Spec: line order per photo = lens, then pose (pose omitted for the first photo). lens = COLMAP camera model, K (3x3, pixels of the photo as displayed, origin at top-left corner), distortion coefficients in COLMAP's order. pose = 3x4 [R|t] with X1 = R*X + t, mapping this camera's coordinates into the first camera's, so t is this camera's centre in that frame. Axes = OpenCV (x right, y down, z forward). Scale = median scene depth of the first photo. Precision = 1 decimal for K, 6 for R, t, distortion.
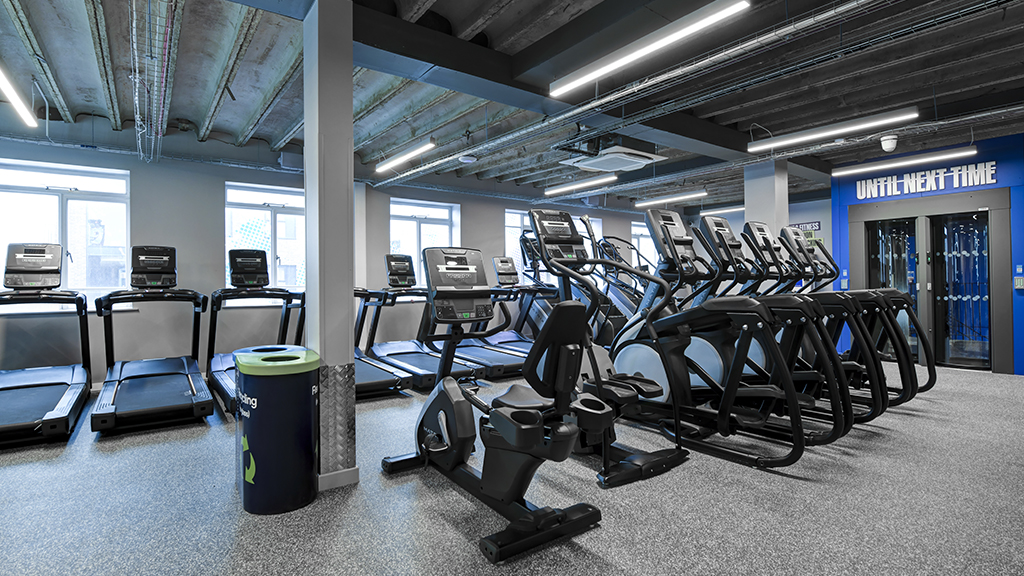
lens RADIAL K [[483.7, 0, 512.2], [0, 483.7, 285.0], [0, 0, 1]] dist [-0.029527, -0.000771]
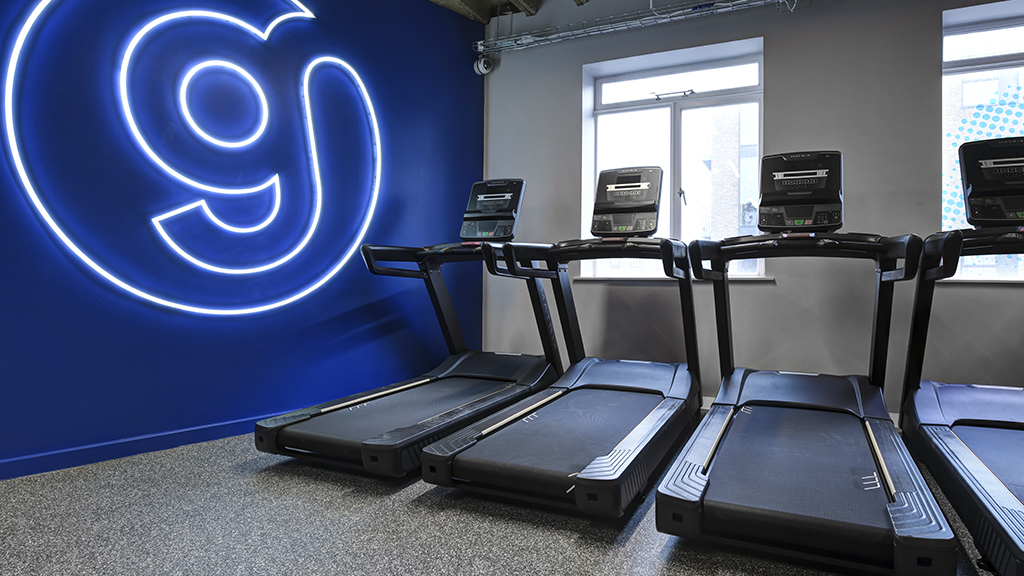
lens RADIAL K [[613.9, 0, 507.4], [0, 613.9, 268.3], [0, 0, 1]] dist [0.003634, 0.000498]
pose [[0.453886, 0.003027, -0.891054, -0.316889], [-0.011538, 0.999930, -0.002480, 0.050035], [0.890985, 0.011407, 0.453890, 0.434677]]
